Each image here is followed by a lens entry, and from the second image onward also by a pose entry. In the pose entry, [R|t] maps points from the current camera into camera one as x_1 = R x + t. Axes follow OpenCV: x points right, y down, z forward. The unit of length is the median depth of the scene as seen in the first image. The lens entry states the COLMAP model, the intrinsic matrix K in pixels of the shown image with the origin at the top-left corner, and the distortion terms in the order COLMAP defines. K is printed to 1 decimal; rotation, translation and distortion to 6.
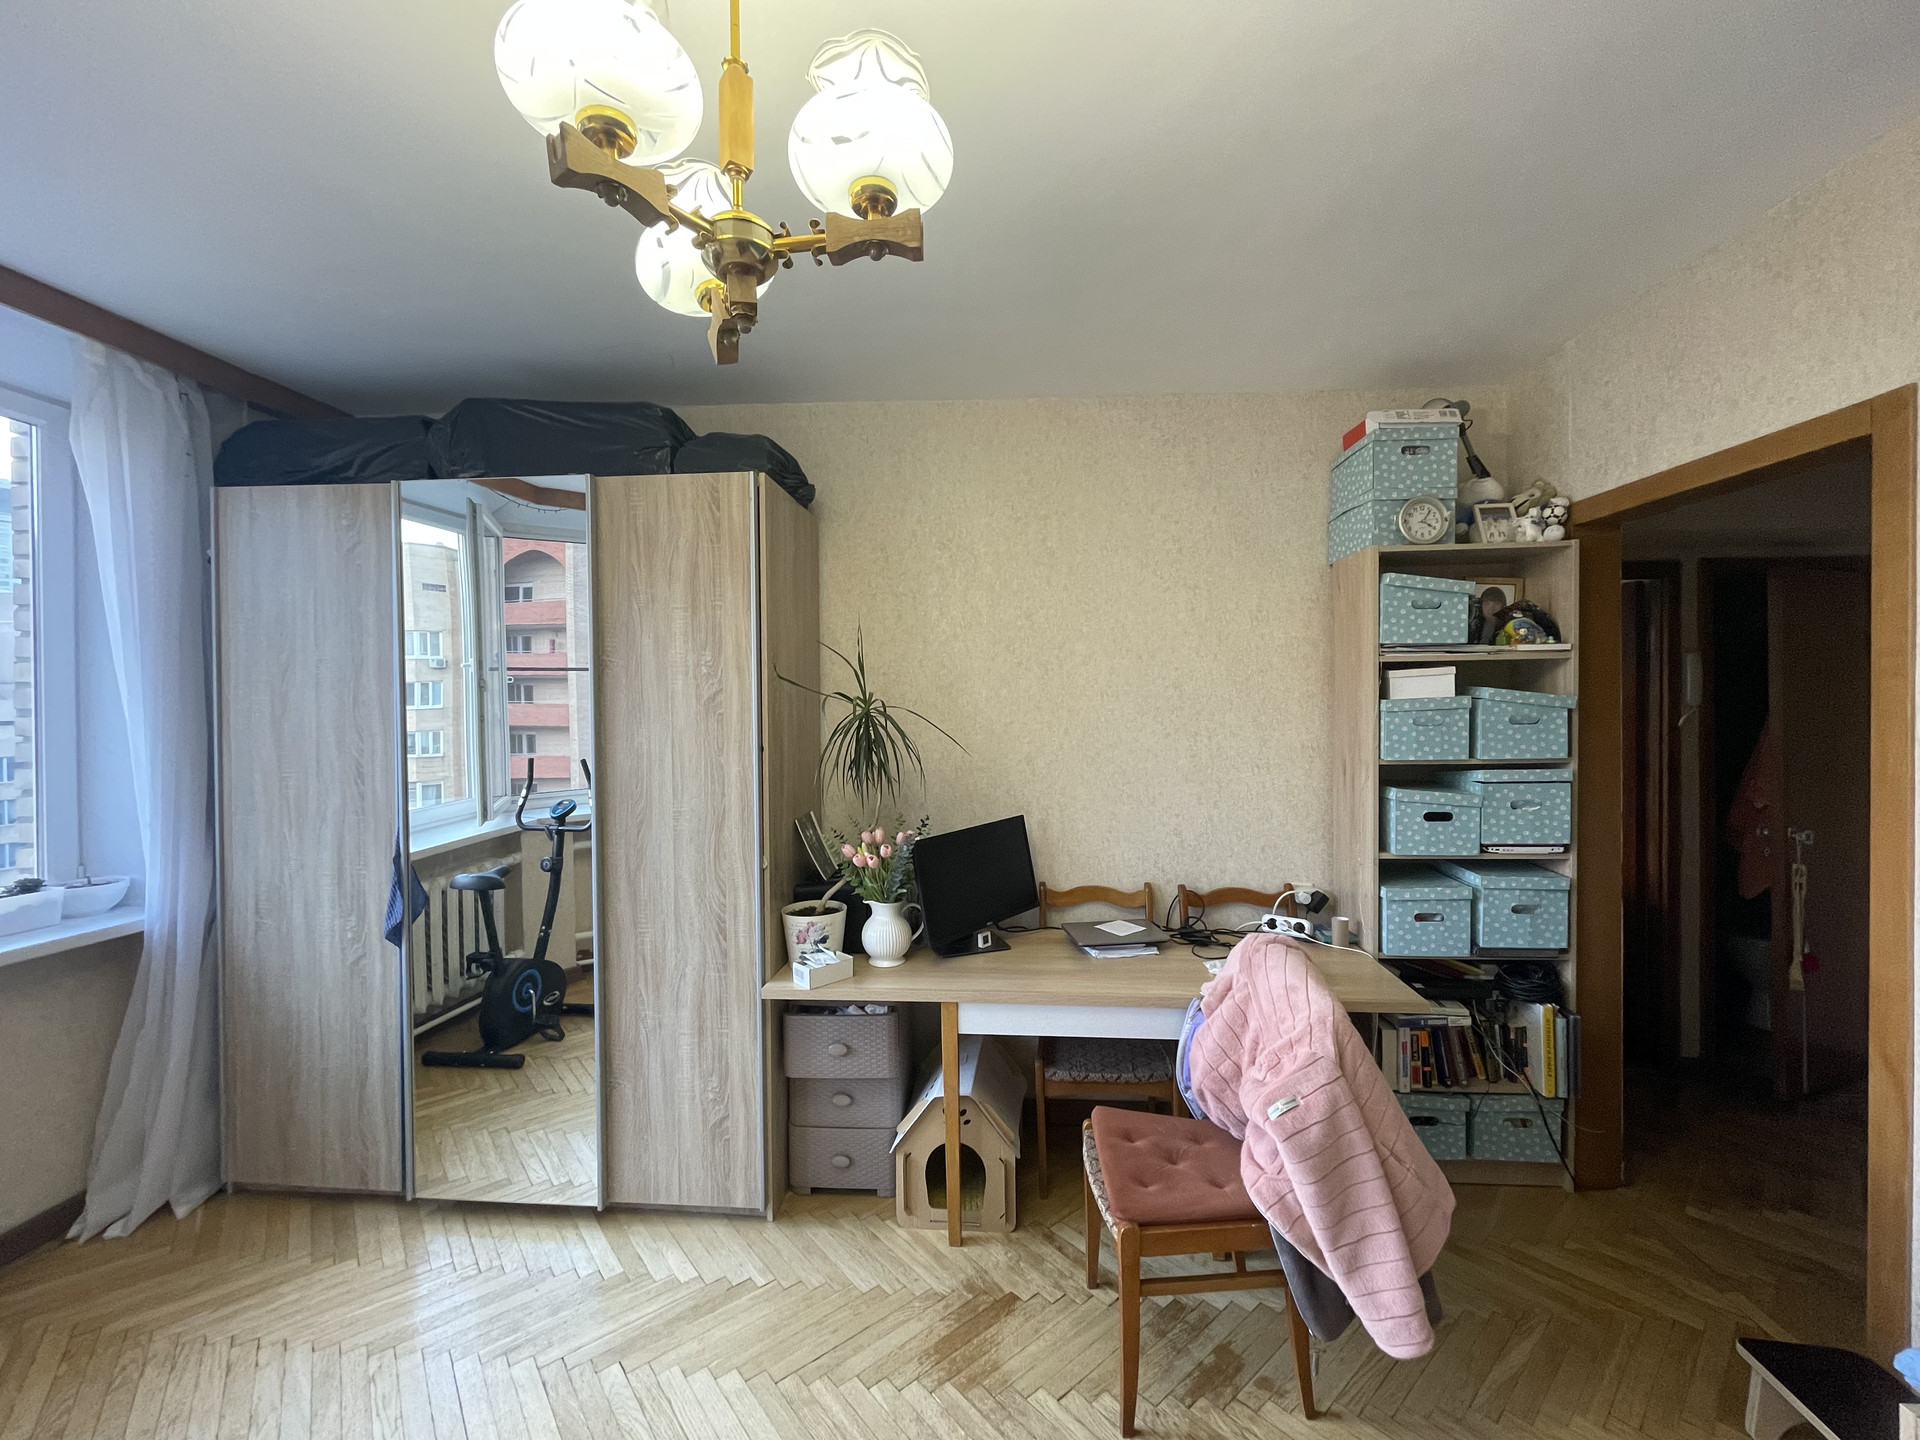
lens RADIAL K [[771.1, 0, 960.0], [0, 771.1, 720.0], [0, 0, 1]] dist [0.002135, -0.000130]
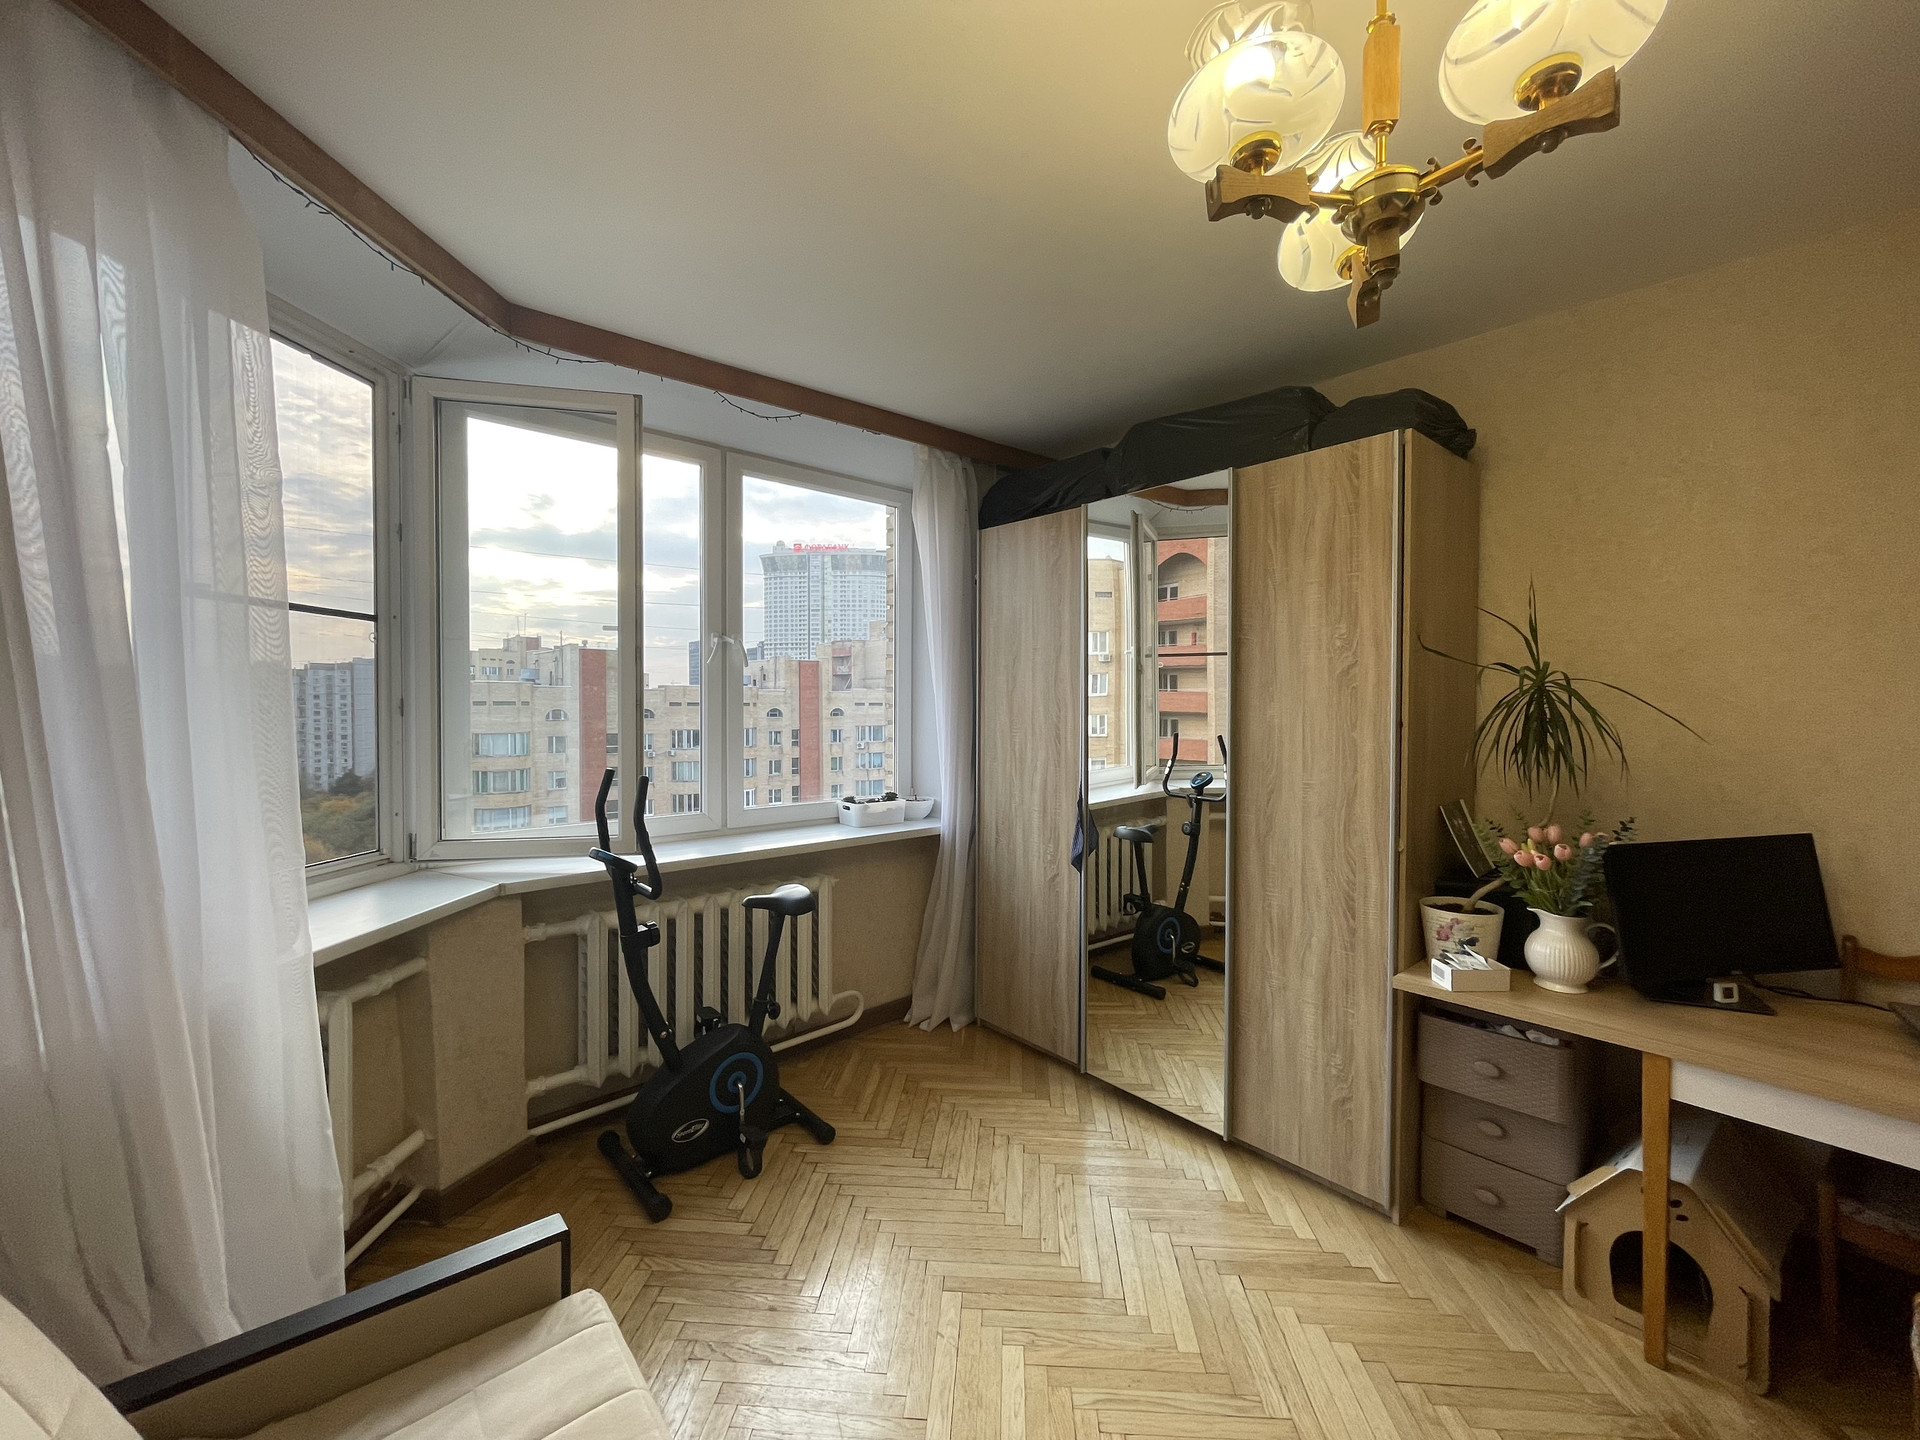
lens RADIAL K [[780.3, 0, 960.0], [0, 780.3, 720.0], [0, 0, 1]] dist [-0.005916, 0.000470]
pose [[0.713839, 0.024816, -0.699870, 0.023264], [-0.017326, 0.999692, 0.017775, 0.024233], [0.700095, -0.000562, 0.714049, -0.051827]]
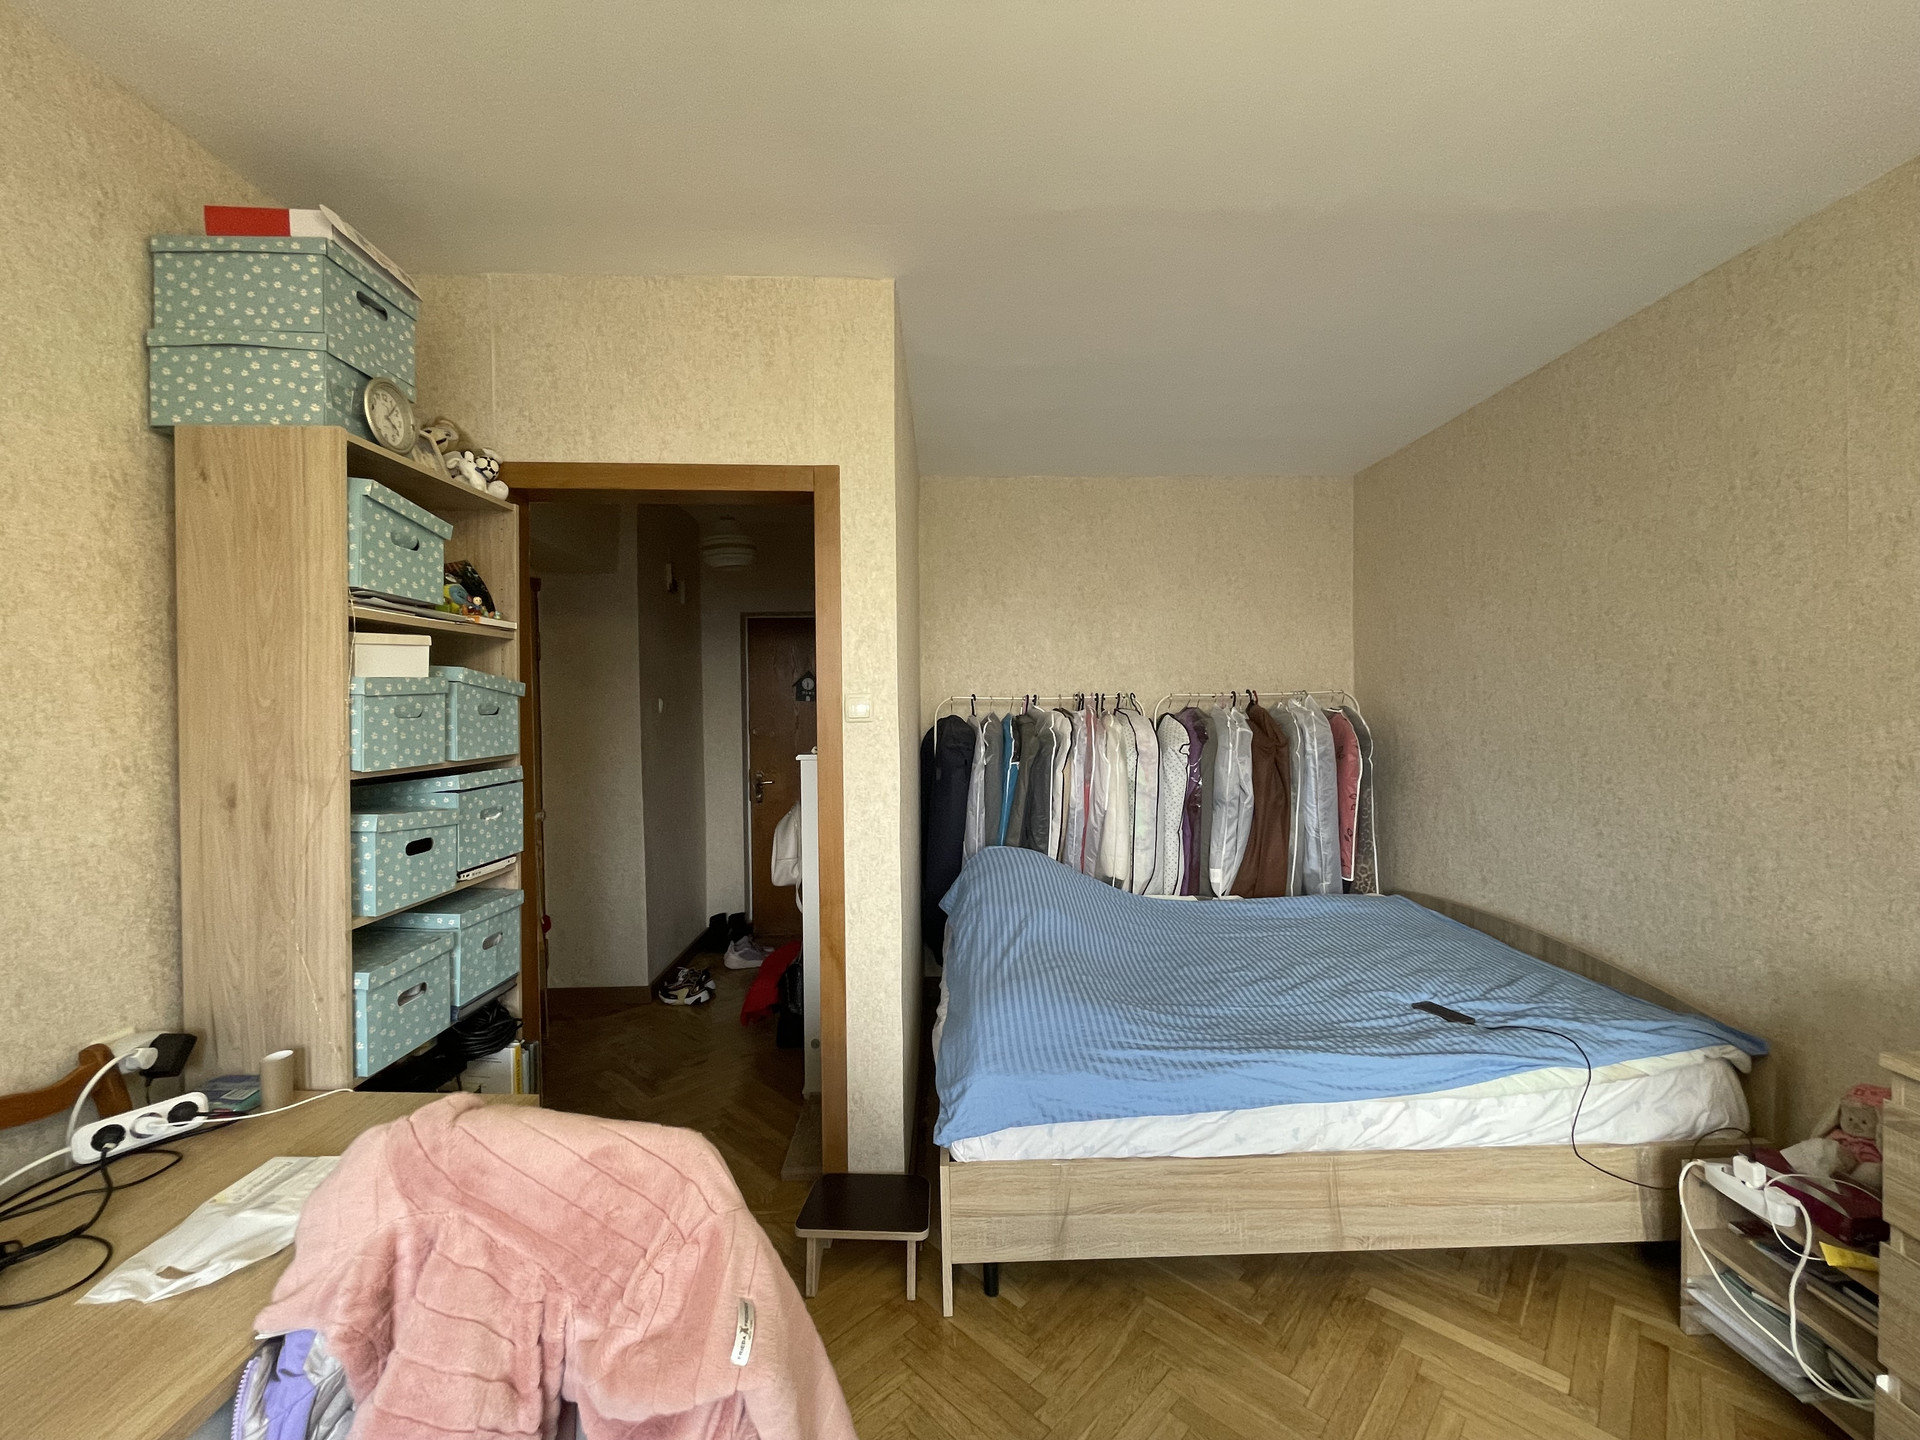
lens RADIAL K [[780.3, 0, 960.0], [0, 780.3, 720.0], [0, 0, 1]] dist [-0.005916, 0.000470]
pose [[-0.087288, -0.008166, 0.996150, -0.118422], [0.020498, 0.999740, 0.009991, 0.011644], [-0.995972, 0.021291, -0.087098, 0.514221]]
